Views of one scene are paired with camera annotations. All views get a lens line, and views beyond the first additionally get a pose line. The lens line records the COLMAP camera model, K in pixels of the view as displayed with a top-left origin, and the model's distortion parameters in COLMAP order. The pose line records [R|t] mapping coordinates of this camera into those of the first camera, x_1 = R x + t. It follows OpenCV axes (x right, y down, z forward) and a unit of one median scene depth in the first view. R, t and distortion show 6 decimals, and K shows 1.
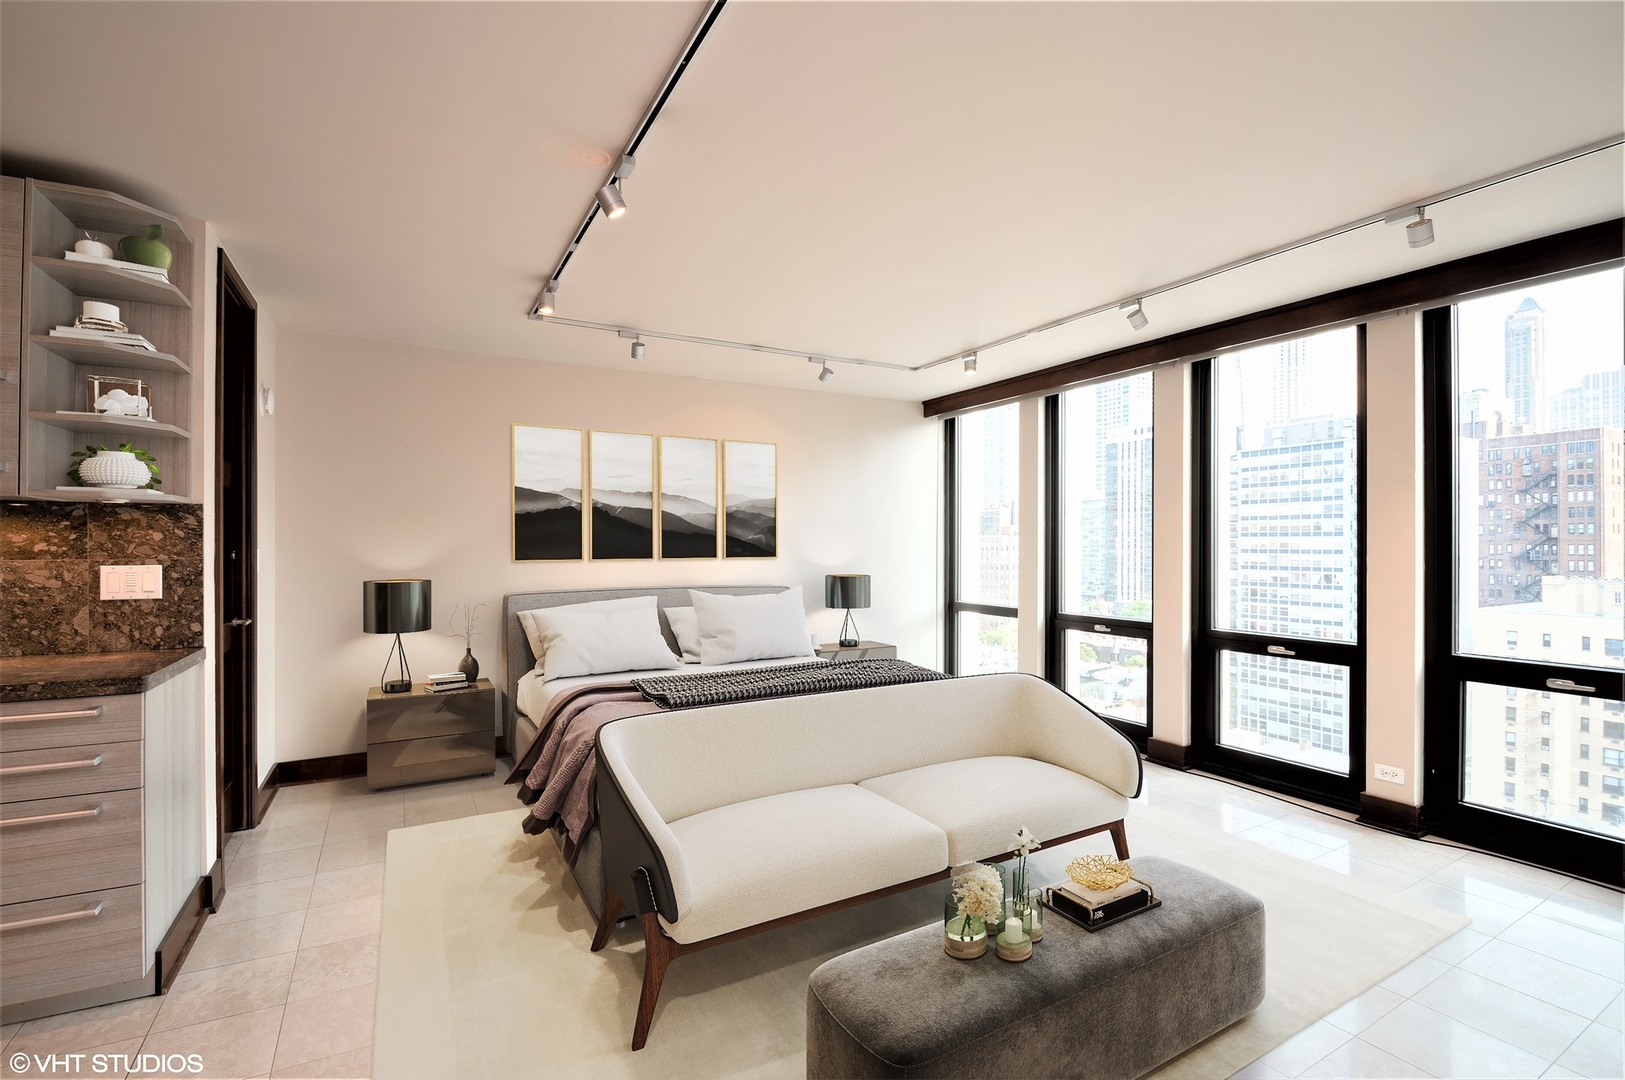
lens RADIAL K [[724.1, 0, 797.1], [0, 724.1, 544.3], [0, 0, 1]] dist [-0.005308, -0.002667]
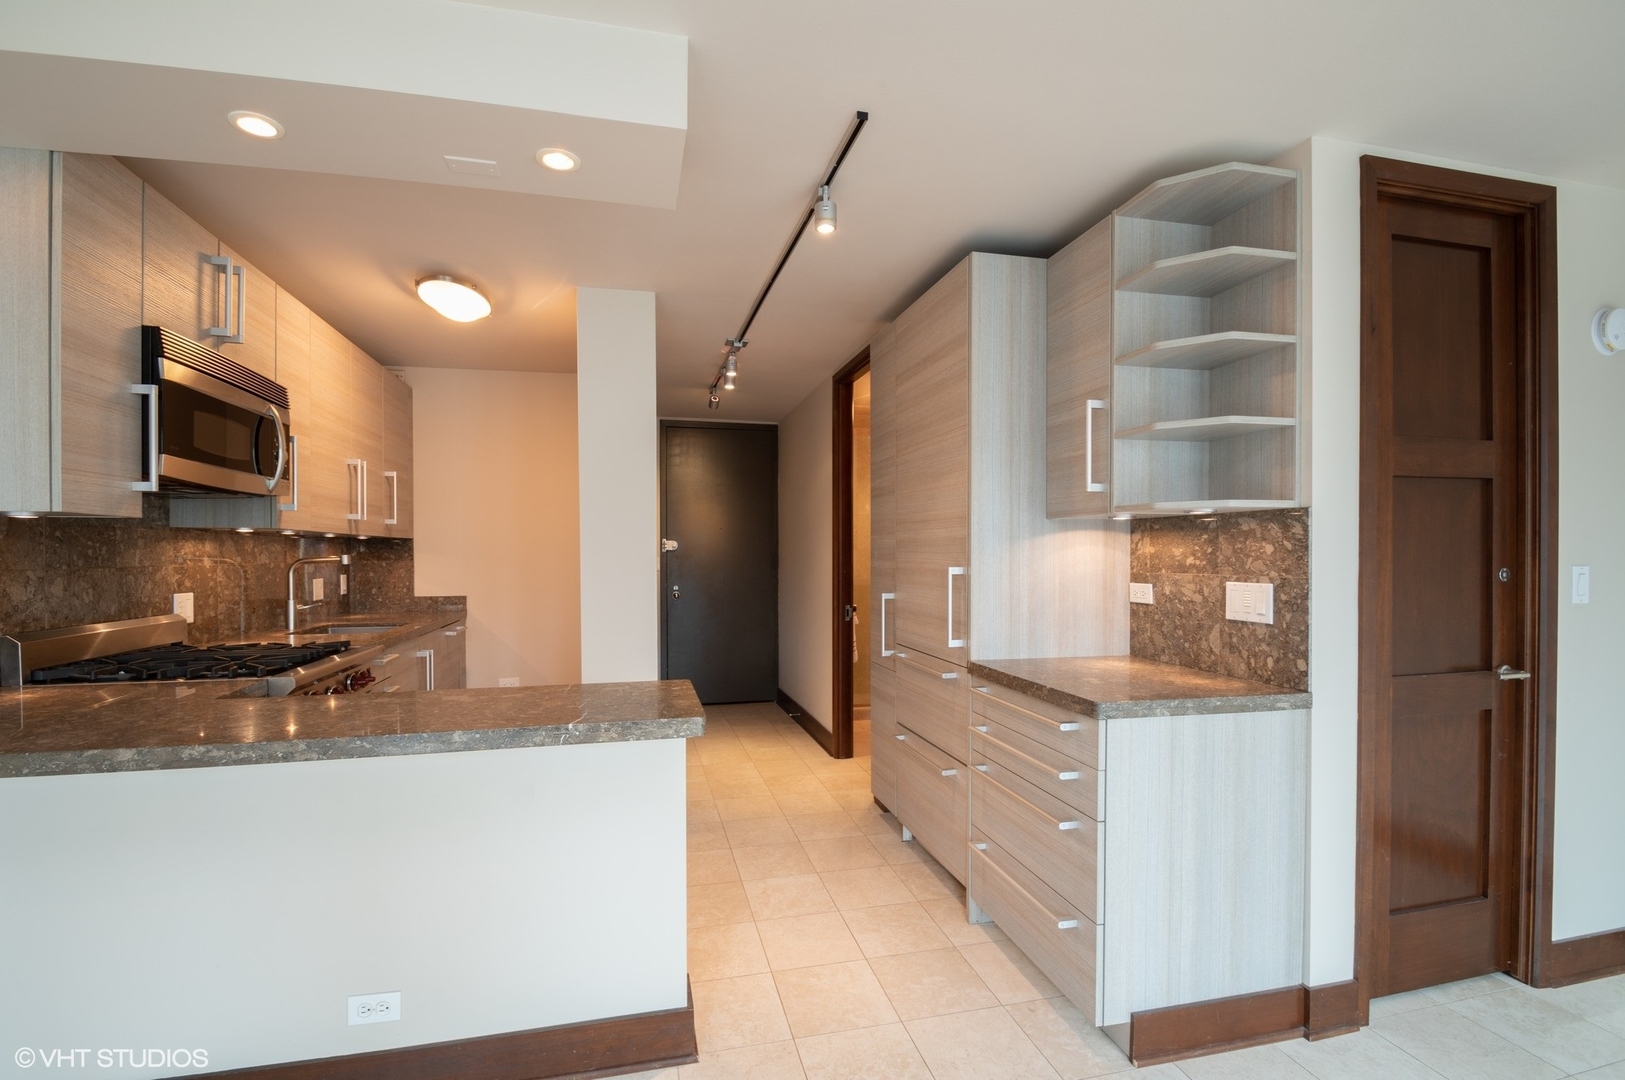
lens RADIAL K [[724.1, 0, 784.3], [0, 724.1, 568.5], [0, 0, 1]] dist [-0.005308, -0.002667]
pose [[-0.251234, 0.019634, -0.967727, 0.065747], [-0.005306, 0.999751, 0.021661, -0.003879], [0.967912, 0.010577, -0.251067, 0.650145]]
